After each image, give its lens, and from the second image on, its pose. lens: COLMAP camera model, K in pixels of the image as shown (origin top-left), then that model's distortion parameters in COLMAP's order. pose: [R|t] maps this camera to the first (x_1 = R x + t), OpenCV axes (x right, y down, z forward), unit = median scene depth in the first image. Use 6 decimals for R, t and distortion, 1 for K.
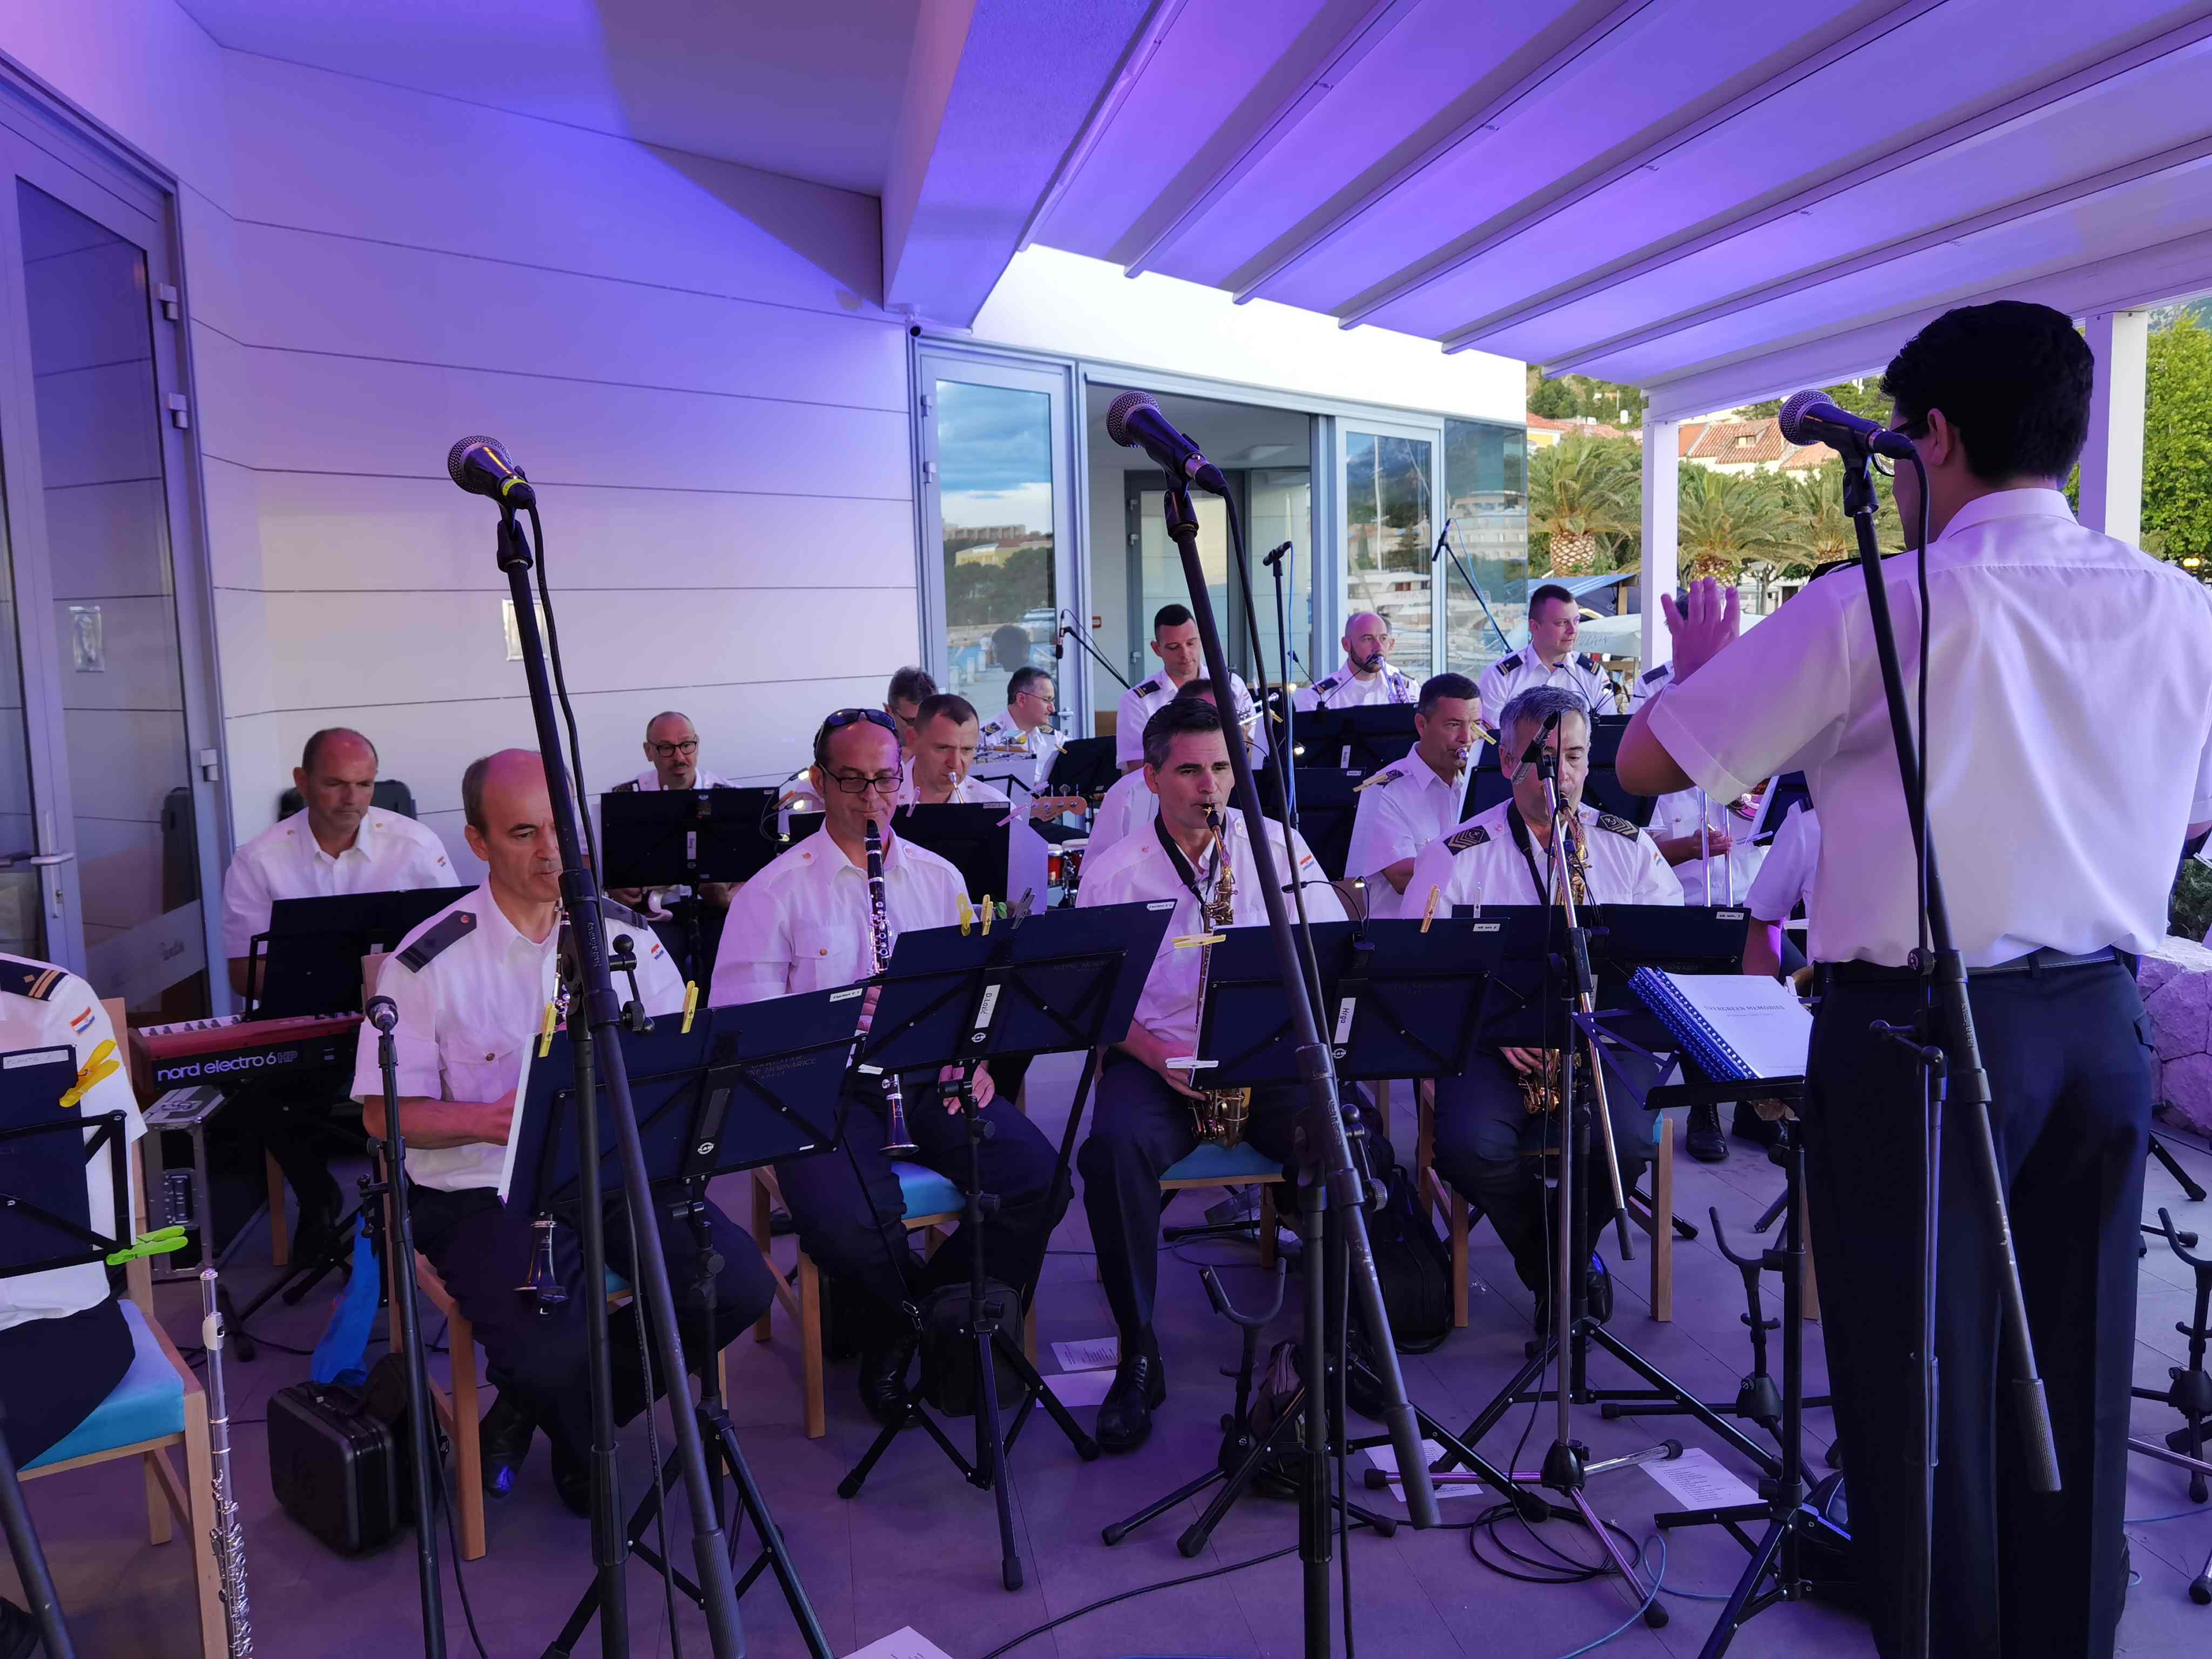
lens RADIAL K [[1862.8, 0, 1106.0], [0, 1862.8, 829.5], [0, 0, 1]] dist [-0.005021, -0.001723]
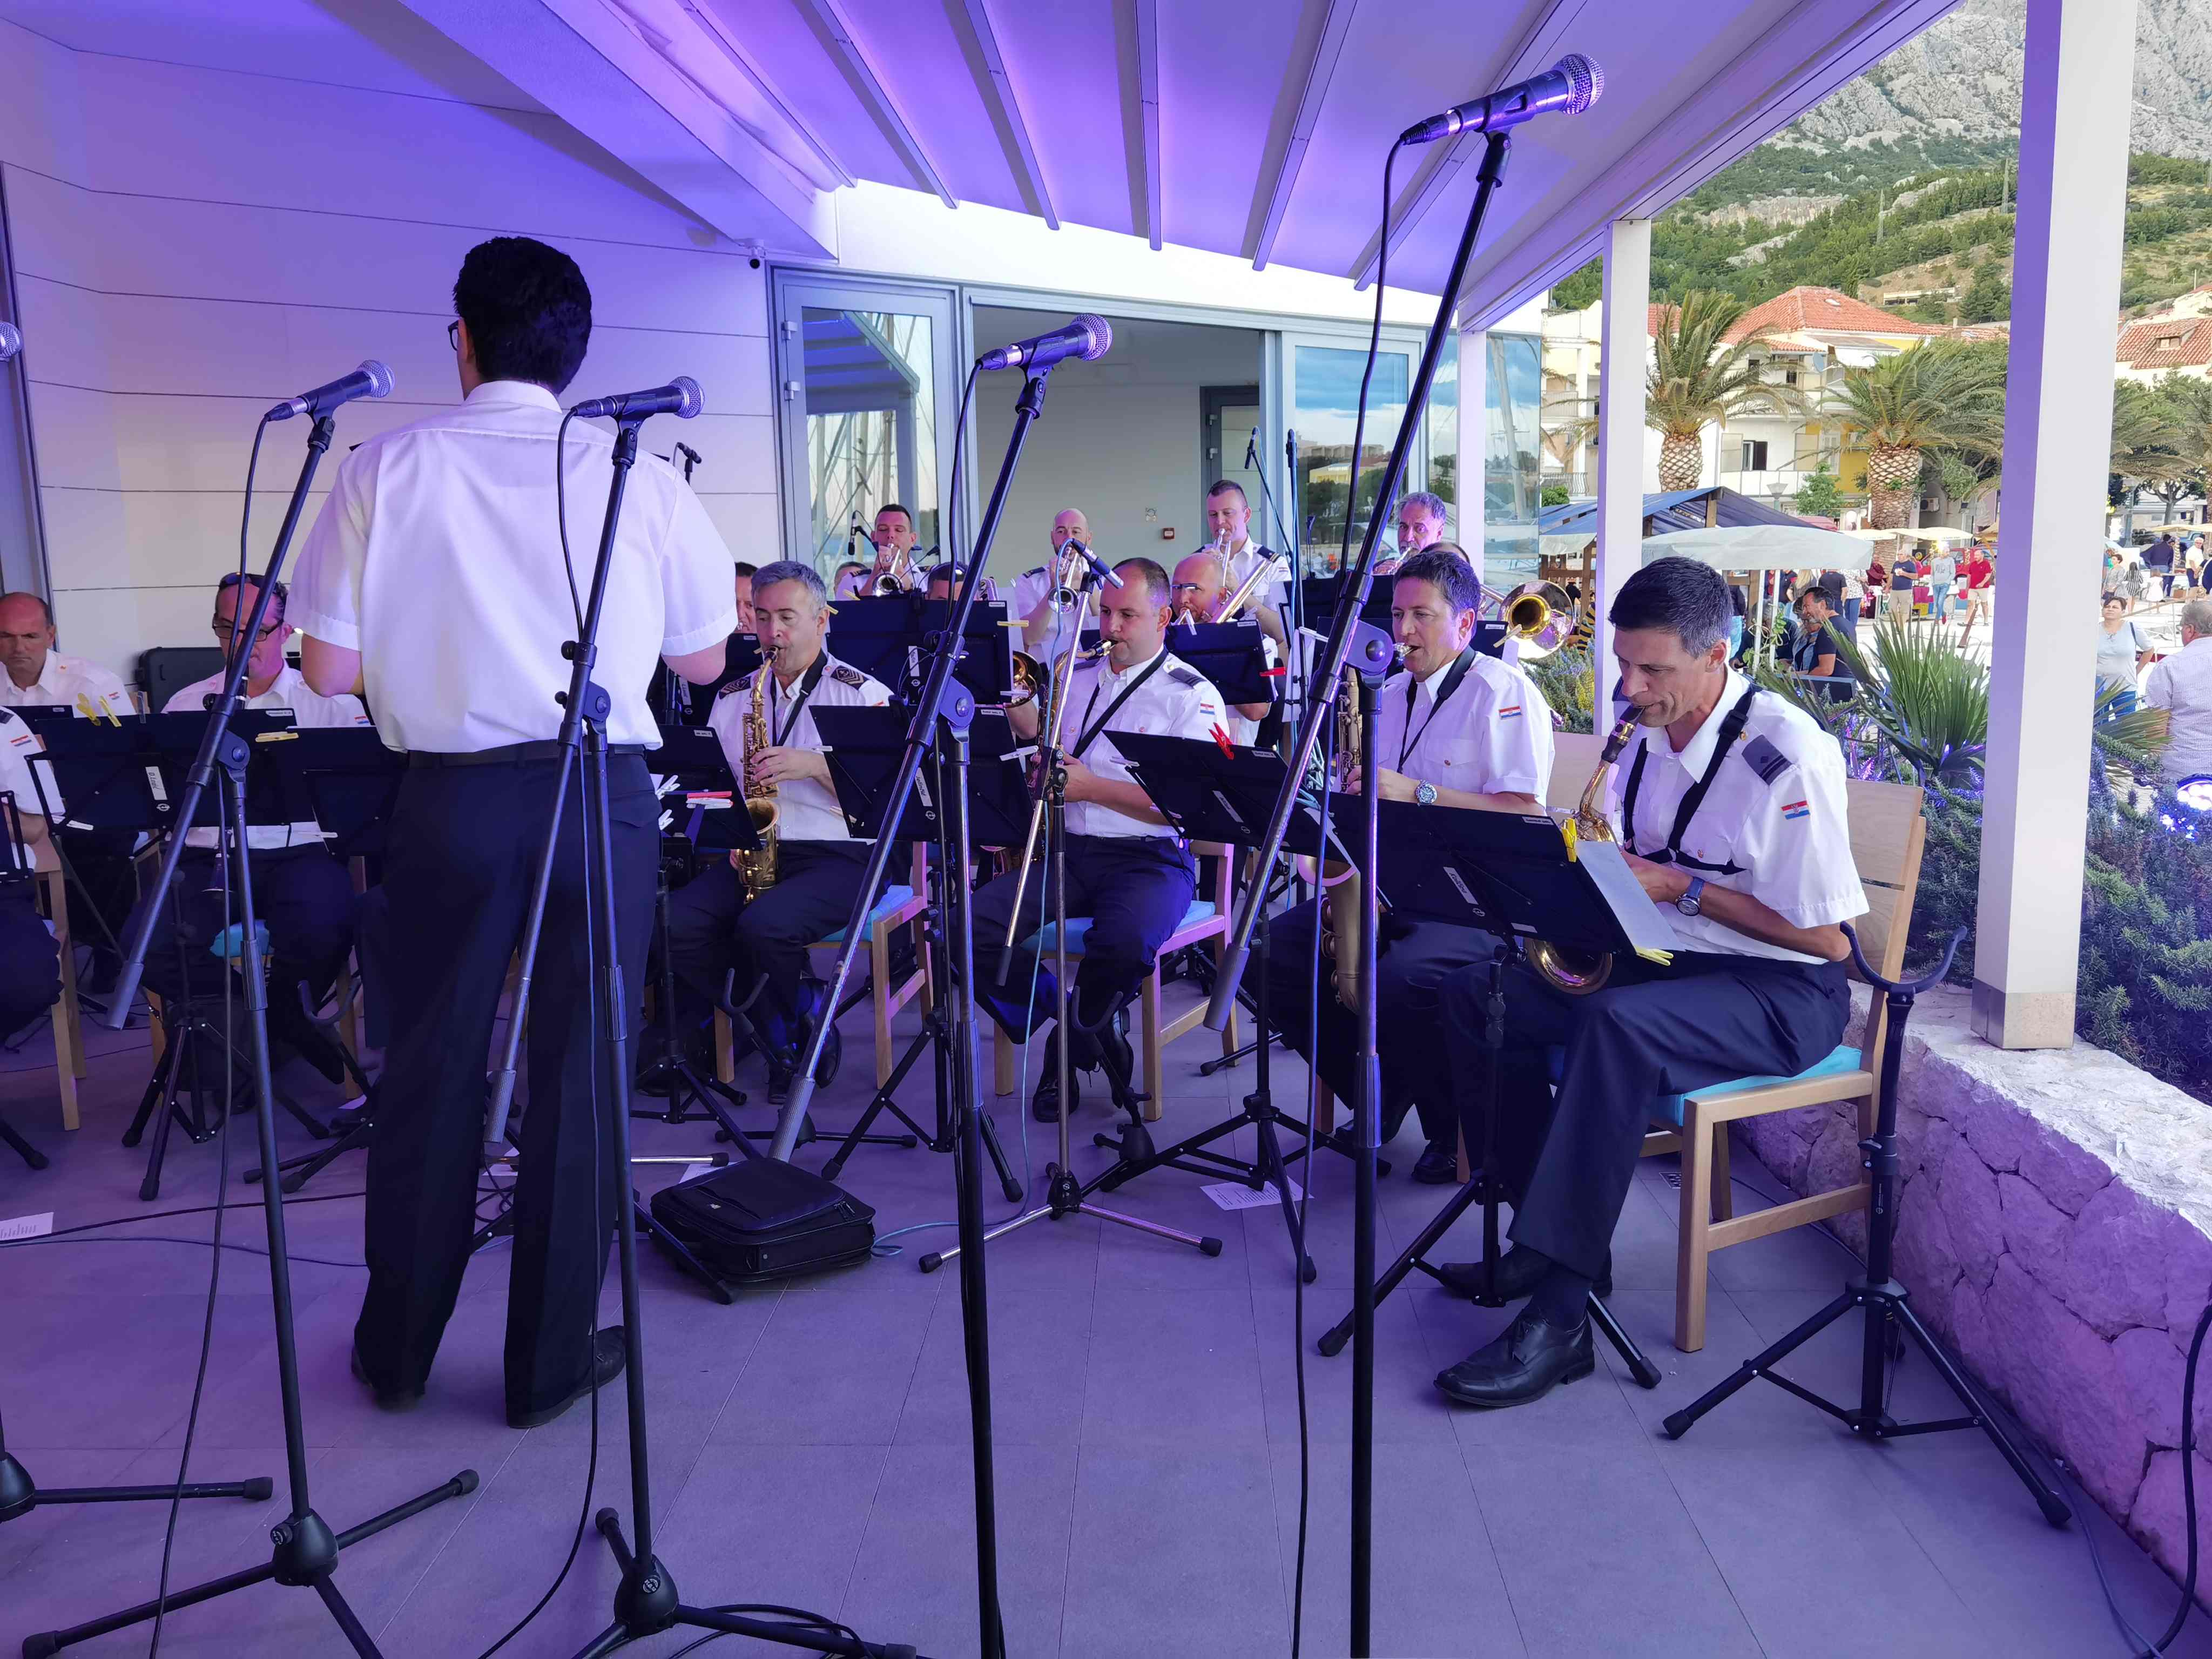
lens RADIAL K [[1874.6, 0, 1106.0], [0, 1874.6, 829.5], [0, 0, 1]] dist [0.013412, 0.002944]
pose [[0.981078, 0.035550, -0.190320, 0.275391], [-0.027663, 0.998651, 0.043942, 0.015211], [0.191626, -0.037846, 0.980738, -0.070883]]
